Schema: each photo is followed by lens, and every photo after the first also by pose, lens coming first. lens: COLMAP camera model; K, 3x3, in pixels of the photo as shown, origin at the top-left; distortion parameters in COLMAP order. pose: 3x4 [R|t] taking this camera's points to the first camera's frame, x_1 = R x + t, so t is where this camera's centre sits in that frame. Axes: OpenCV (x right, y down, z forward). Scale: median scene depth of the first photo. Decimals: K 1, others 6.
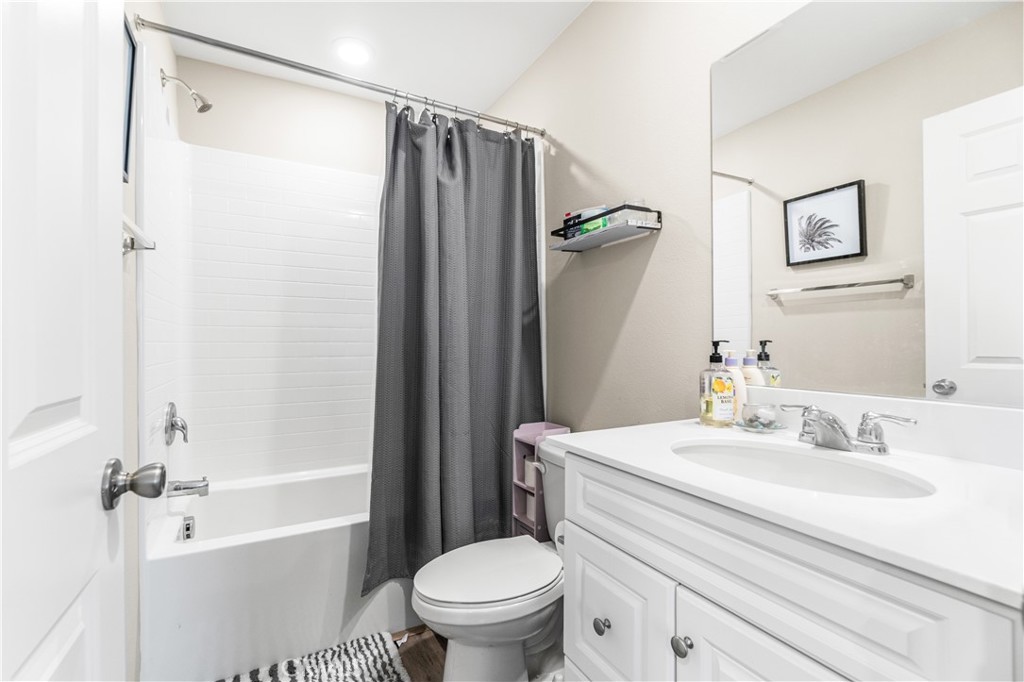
lens RADIAL K [[455.9, 0, 497.6], [0, 455.9, 349.6], [0, 0, 1]] dist [-0.008253, 0.001145]
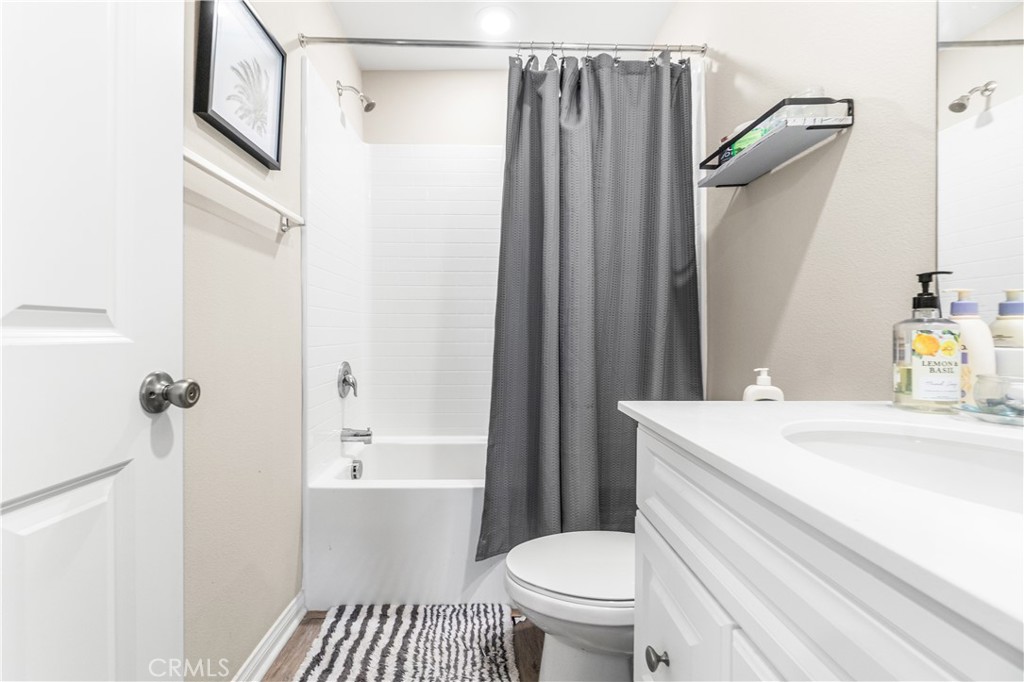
lens RADIAL K [[455.9, 0, 482.5], [0, 455.9, 338.4], [0, 0, 1]] dist [-0.008253, 0.001145]
pose [[0.884681, 0.010191, -0.466085, 0.161039], [-0.009440, 0.999948, 0.003946, 0.049867], [0.466101, 0.000909, 0.884731, 0.119930]]
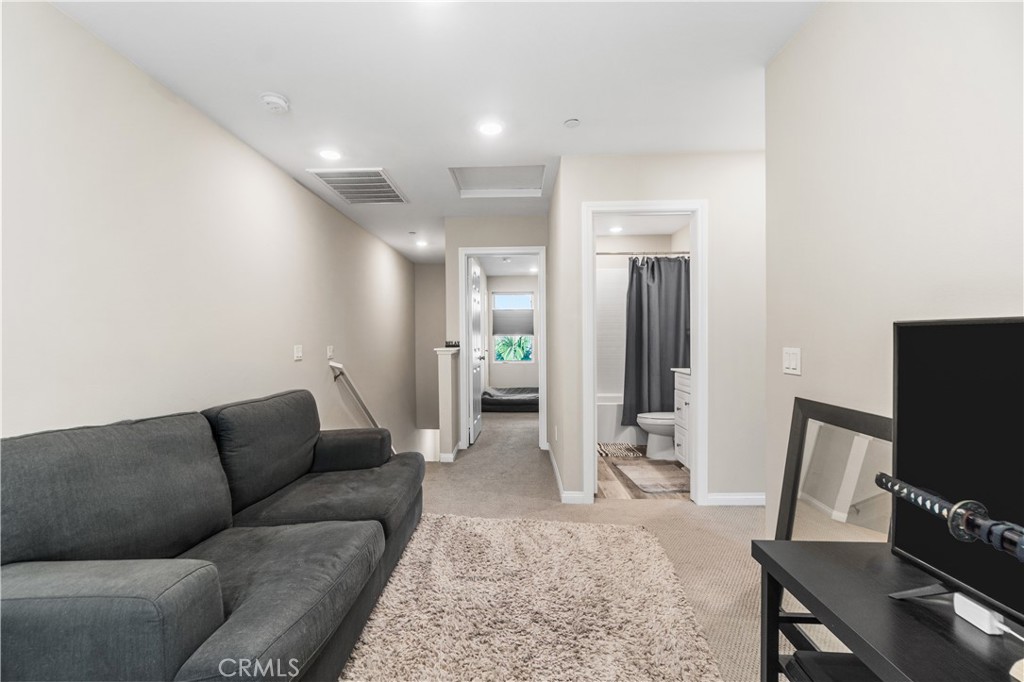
lens RADIAL K [[455.9, 0, 513.6], [0, 455.9, 345.4], [0, 0, 1]] dist [-0.008253, 0.001145]
pose [[0.871953, 0.000871, -0.489589, 0.518304], [0.003411, 0.999963, 0.007854, -0.023942], [0.489578, -0.008518, 0.871918, -1.834719]]
